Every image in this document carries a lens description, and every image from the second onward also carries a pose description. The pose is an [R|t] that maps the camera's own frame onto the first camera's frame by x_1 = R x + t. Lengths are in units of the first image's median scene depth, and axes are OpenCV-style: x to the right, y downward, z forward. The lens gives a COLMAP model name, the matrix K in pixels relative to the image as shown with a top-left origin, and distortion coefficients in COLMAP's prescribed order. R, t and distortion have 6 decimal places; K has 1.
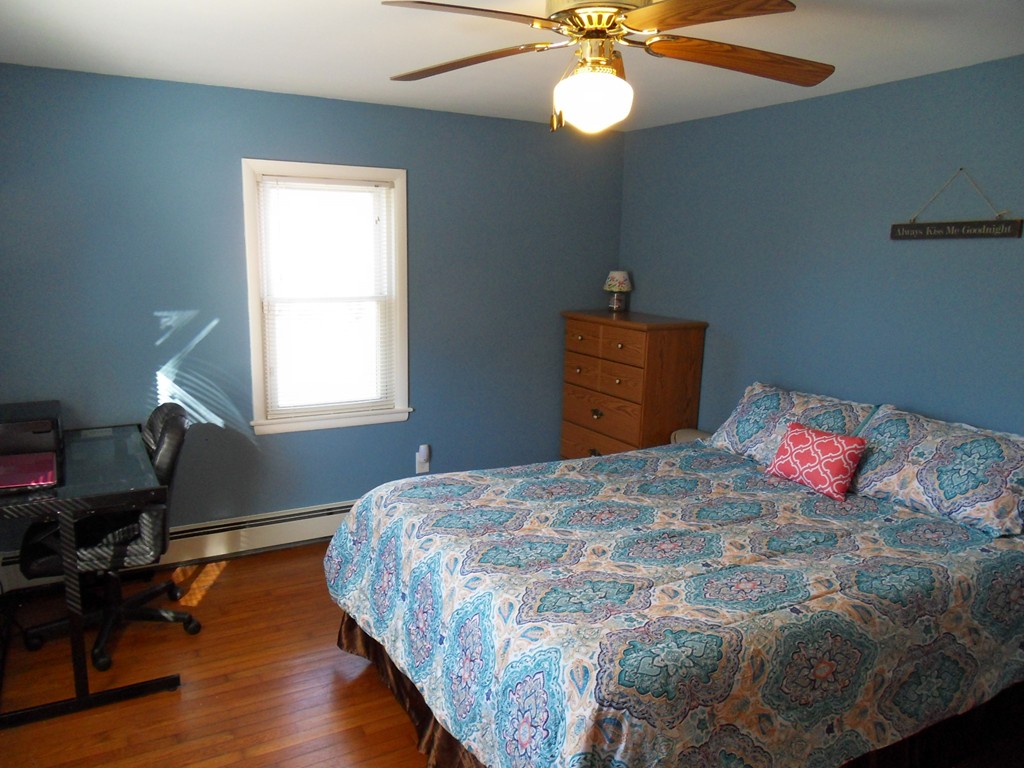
lens RADIAL K [[752.5, 0, 496.0], [0, 752.5, 389.3], [0, 0, 1]] dist [-0.012332, 0.009248]
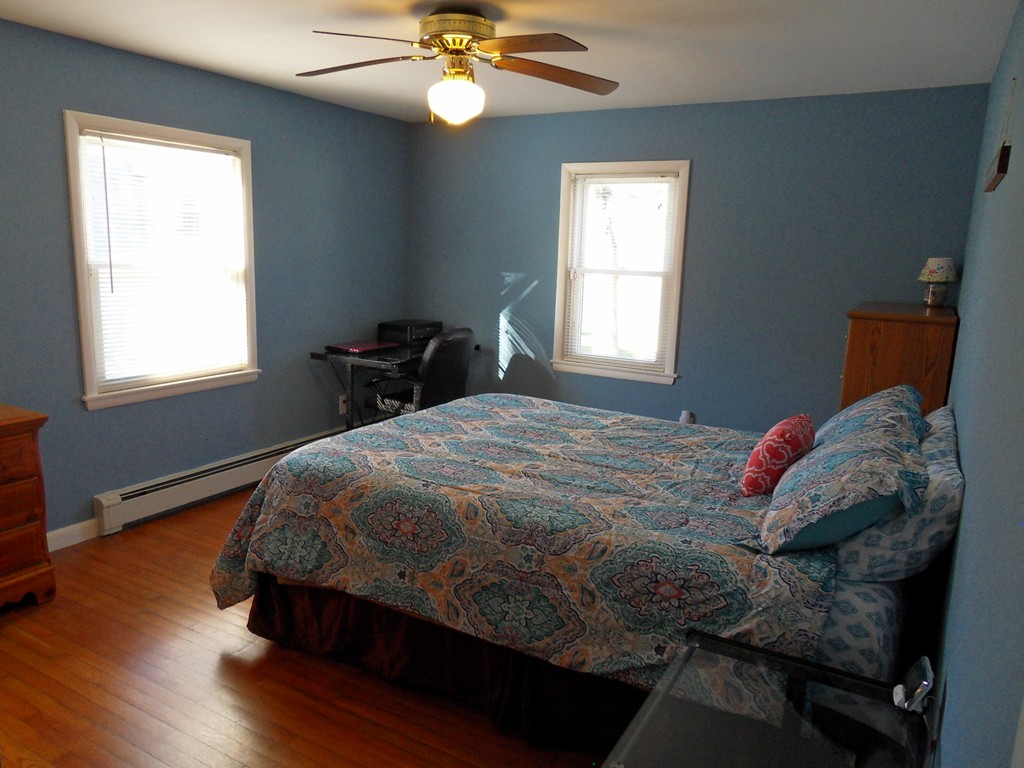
lens RADIAL K [[752.5, 0, 496.0], [0, 752.5, 389.3], [0, 0, 1]] dist [-0.012332, 0.009248]
pose [[0.511568, 0.159994, -0.844216, 1.231265], [-0.180746, 0.980565, 0.076309, 0.017580], [0.840017, 0.113552, 0.530544, 0.339998]]
